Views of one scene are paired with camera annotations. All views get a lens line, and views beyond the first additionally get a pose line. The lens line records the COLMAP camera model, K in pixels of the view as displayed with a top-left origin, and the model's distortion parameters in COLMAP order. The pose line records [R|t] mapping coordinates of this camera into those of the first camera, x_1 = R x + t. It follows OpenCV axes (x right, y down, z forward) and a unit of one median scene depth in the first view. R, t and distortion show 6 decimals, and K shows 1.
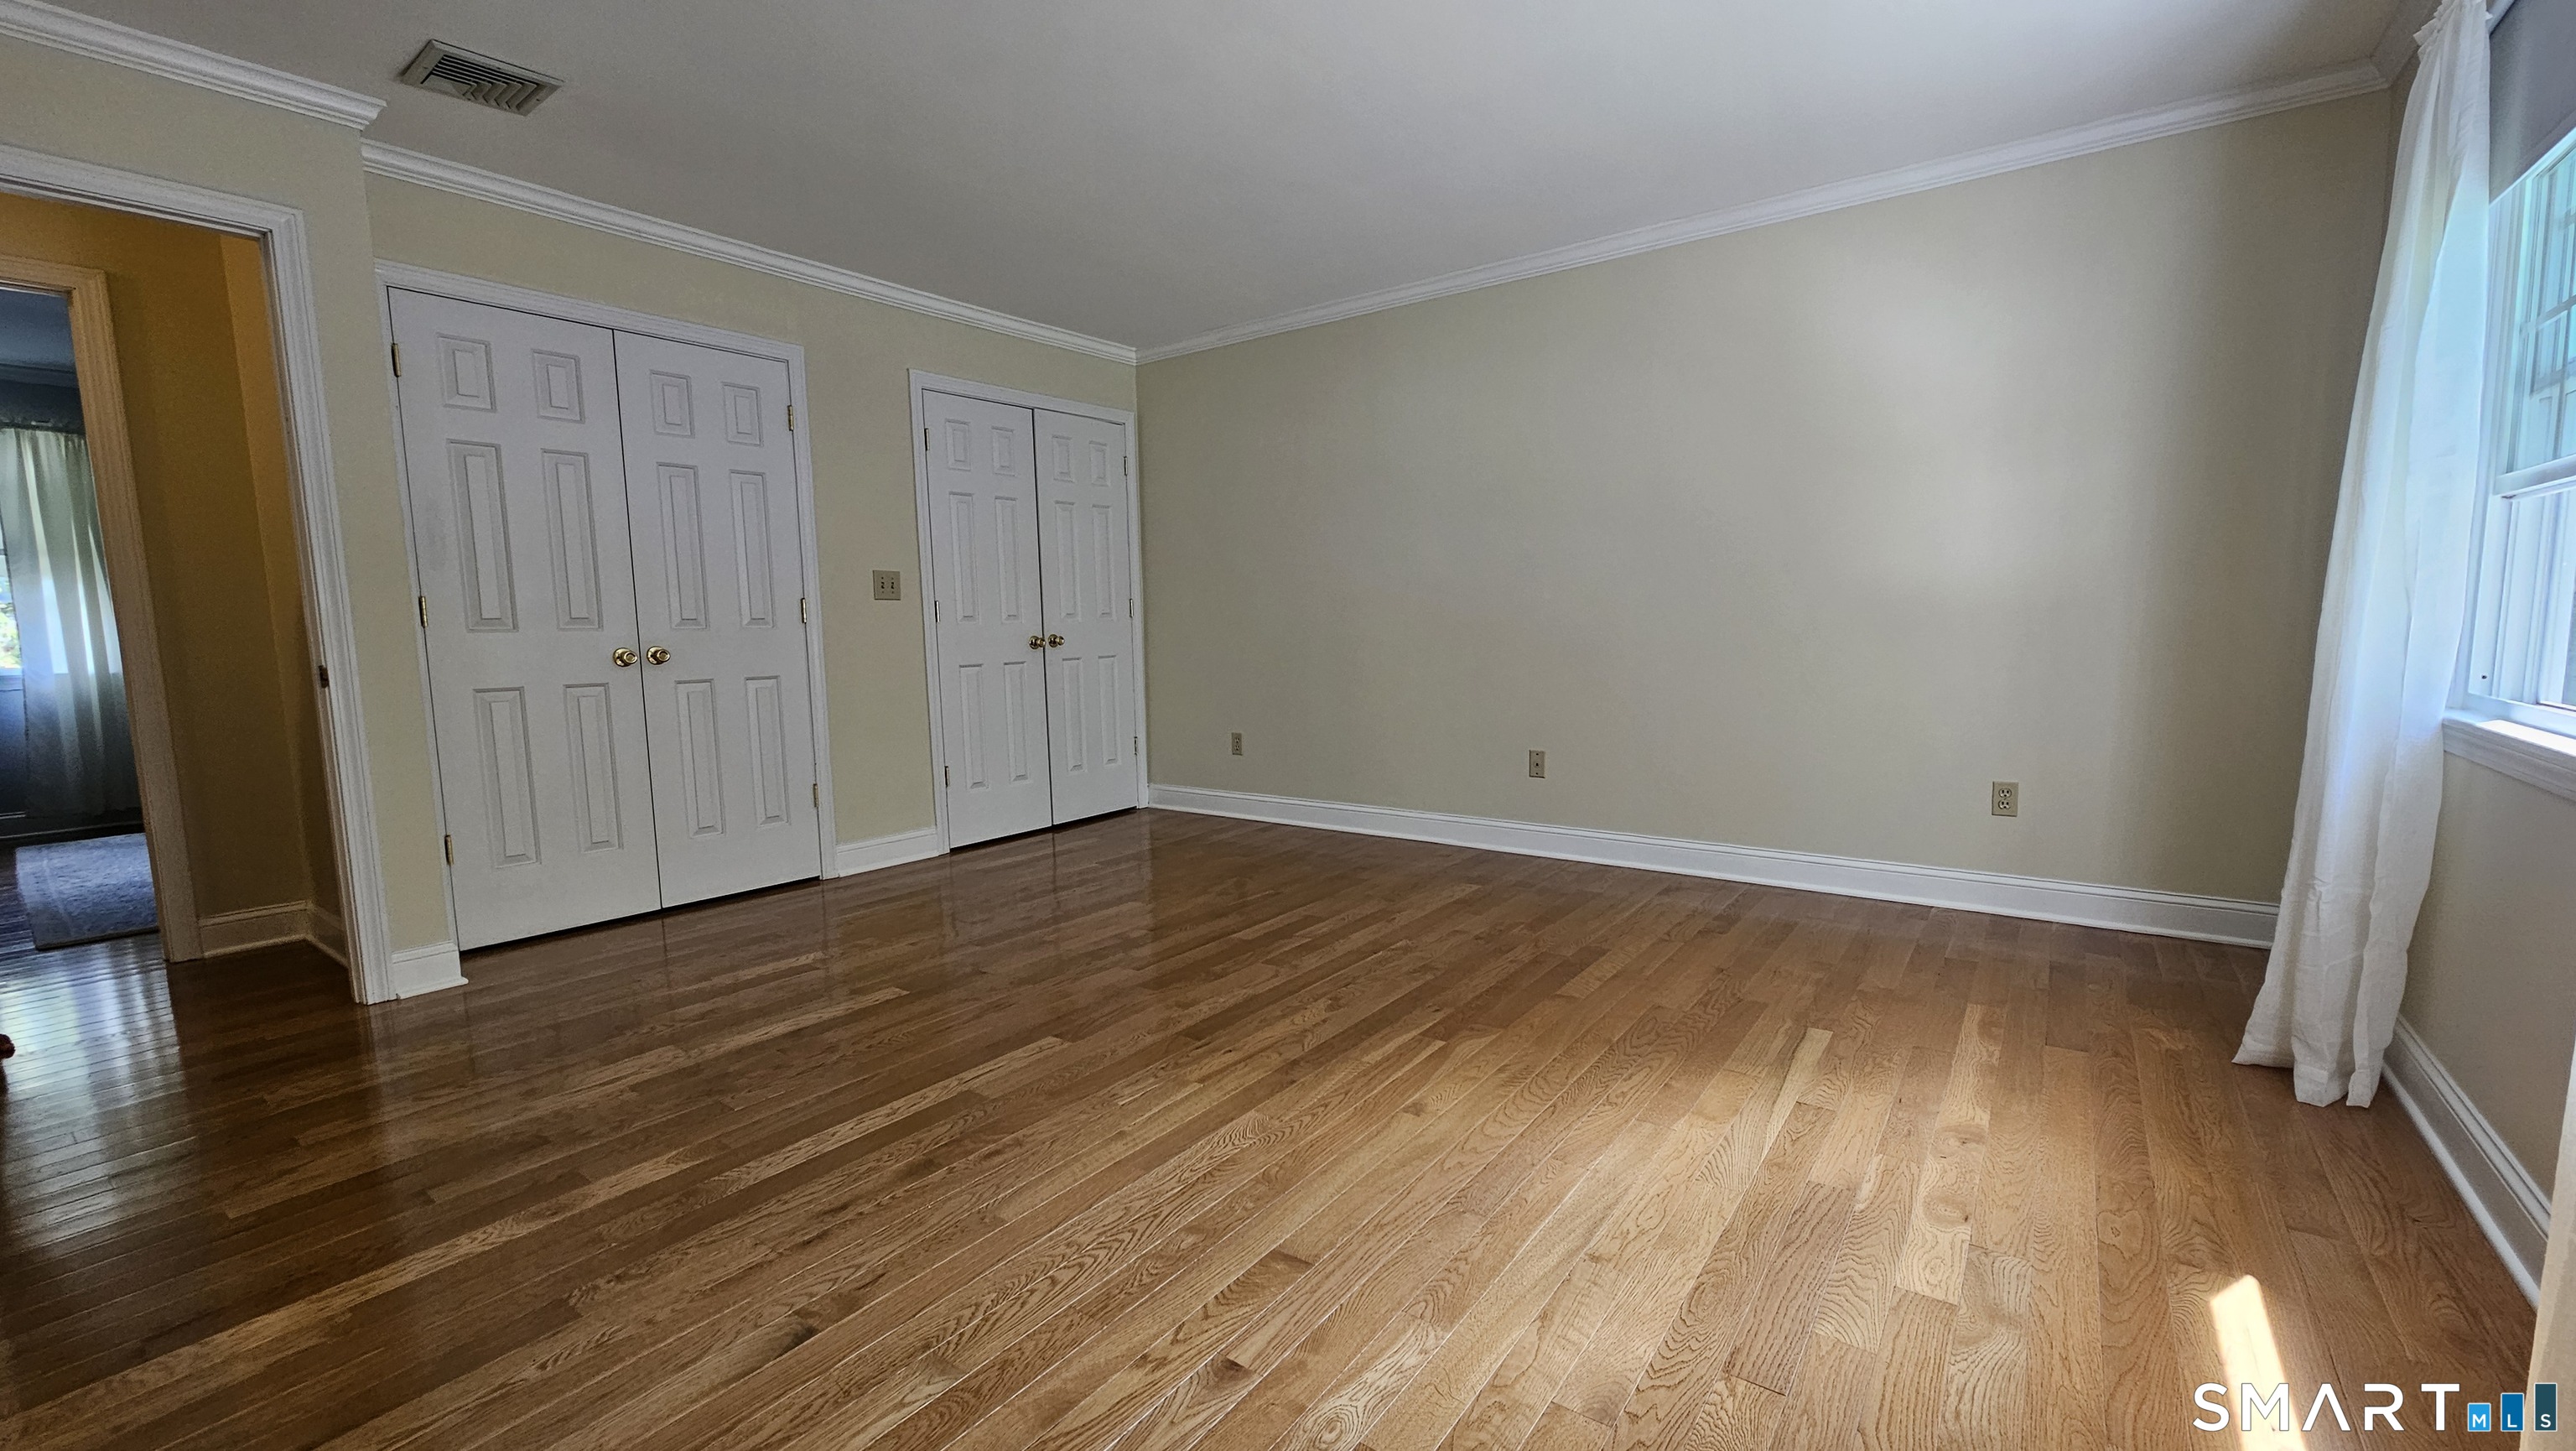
lens RADIAL K [[1059.5, 0, 1278.8], [0, 1059.5, 746.0], [0, 0, 1]] dist [-0.000331, -0.001195]
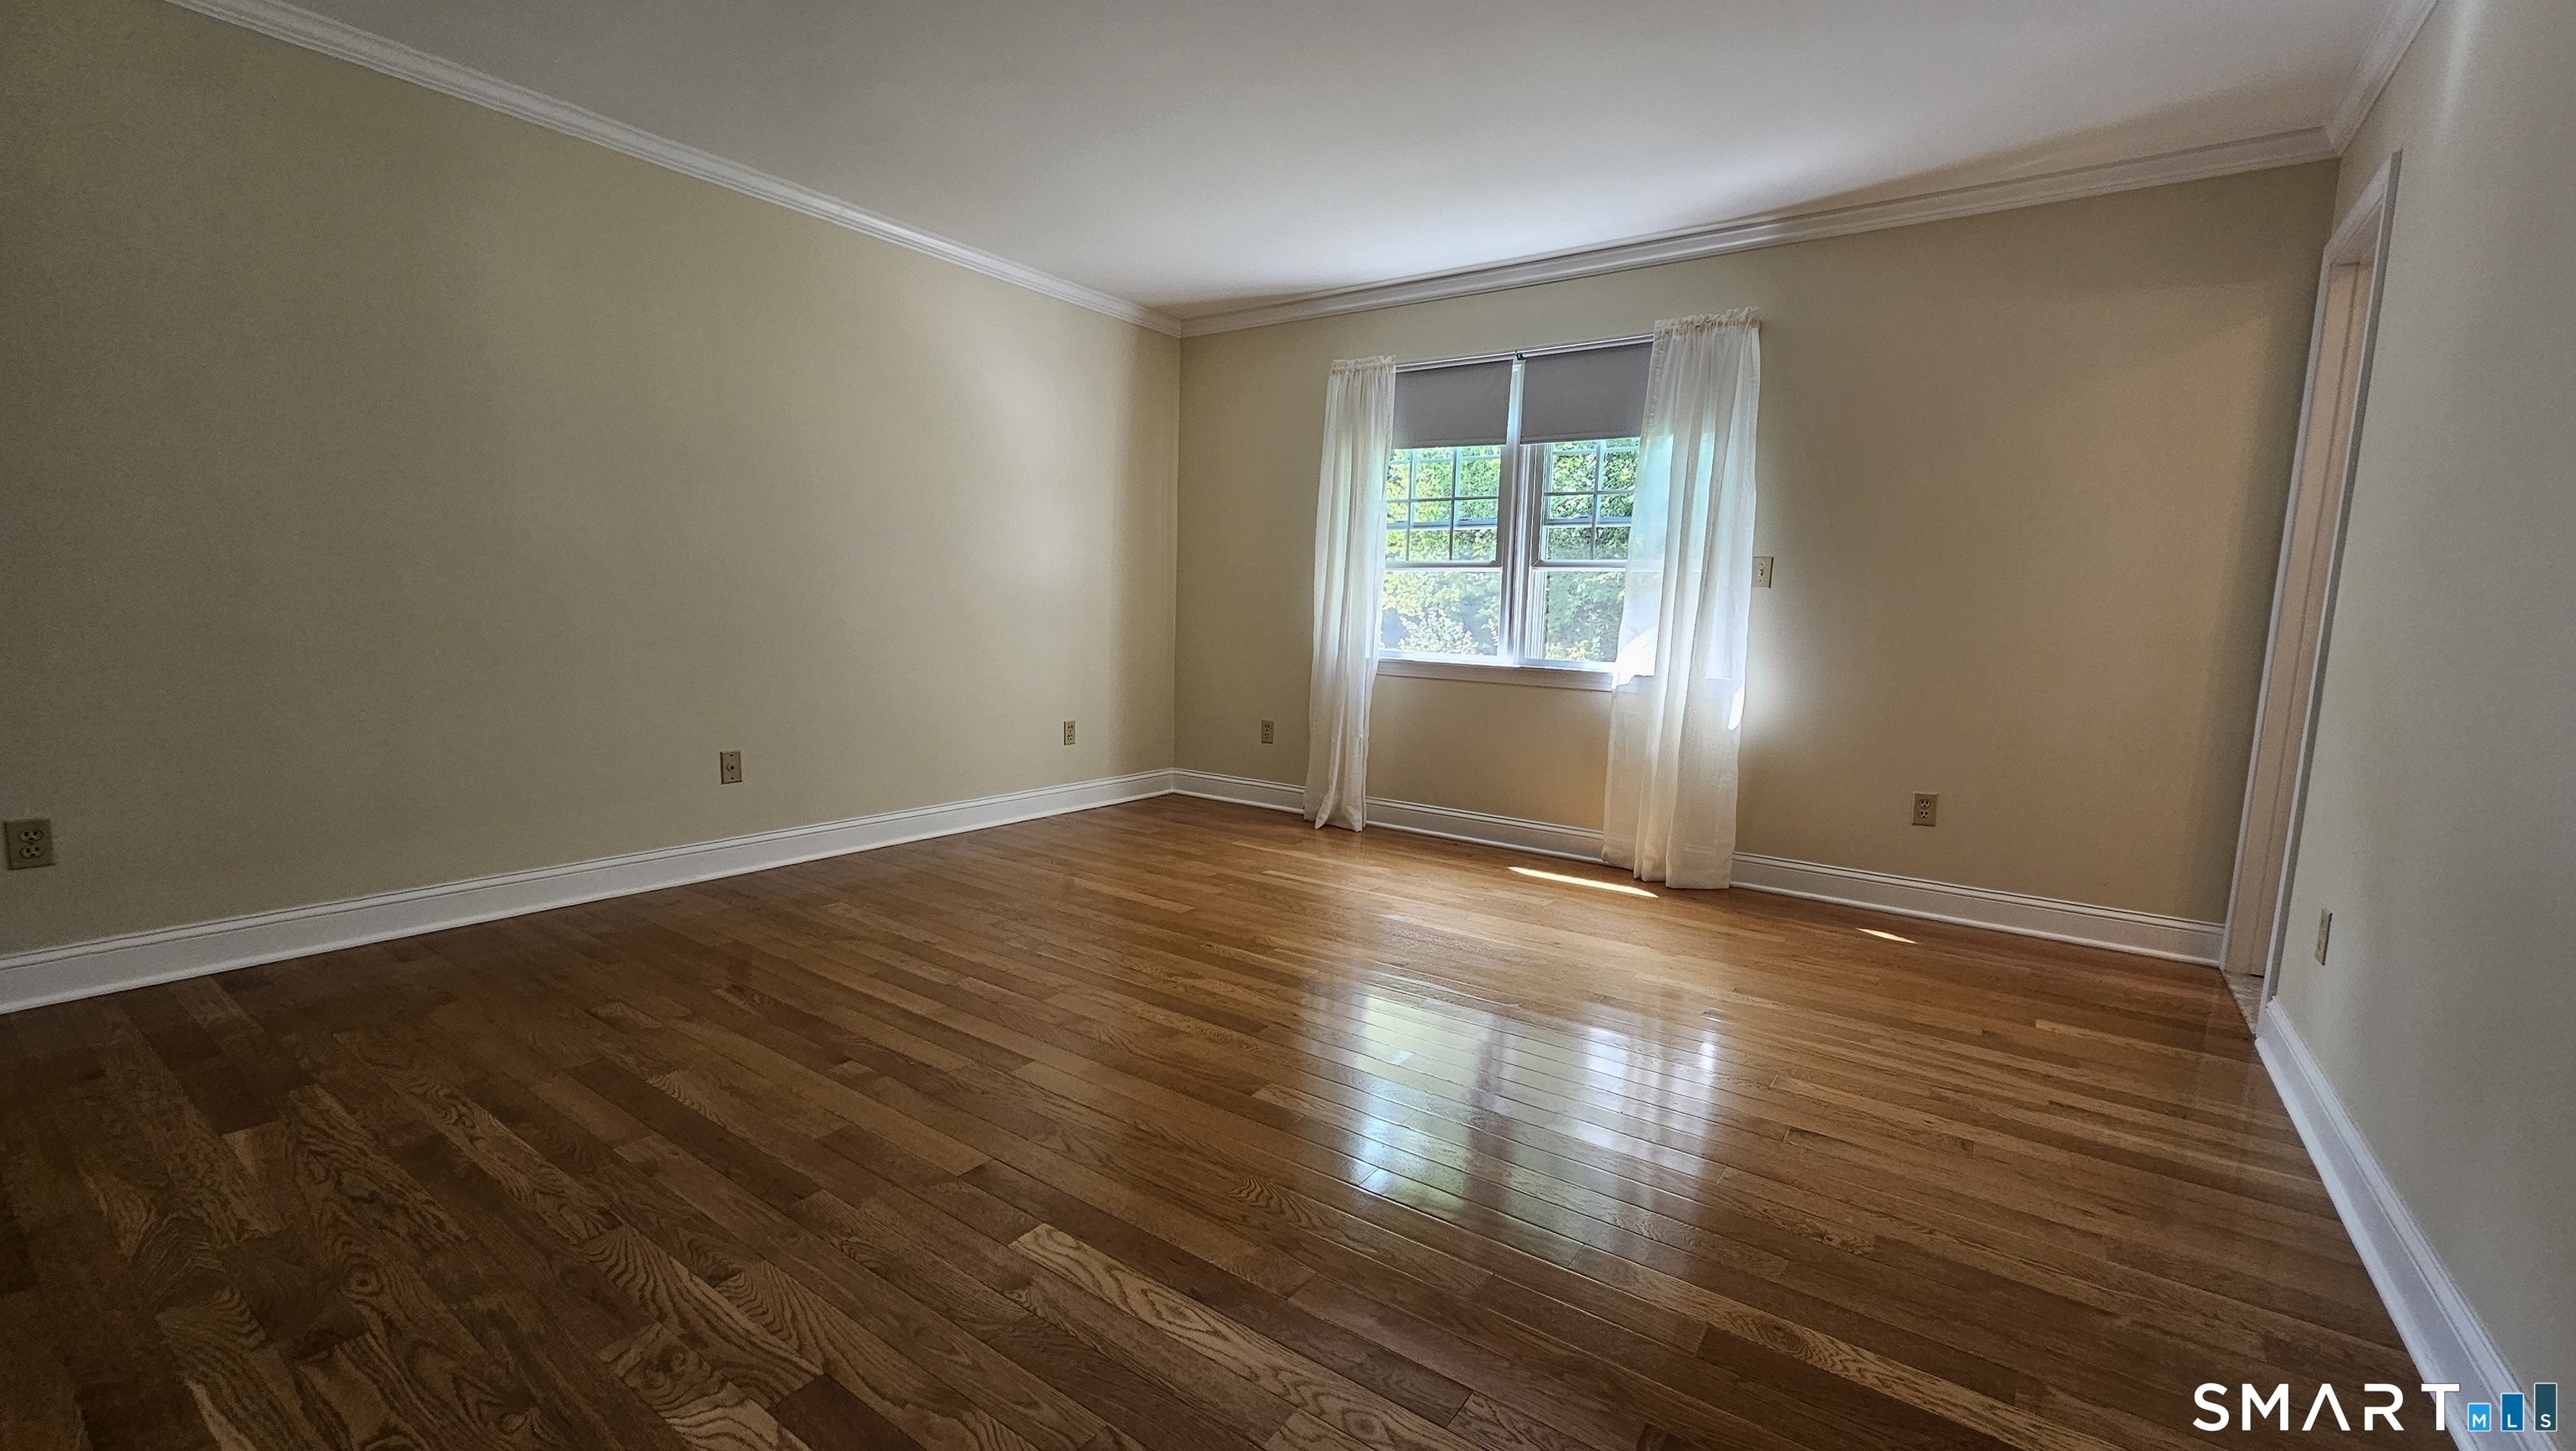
lens RADIAL K [[1059.5, 0, 1278.8], [0, 1059.5, 746.0], [0, 0, 1]] dist [-0.000331, -0.001195]
pose [[-0.025845, -0.116250, 0.992884, -0.997608], [0.086469, 0.989233, 0.118074, -0.100481], [-0.995919, 0.088906, -0.015514, 0.938459]]
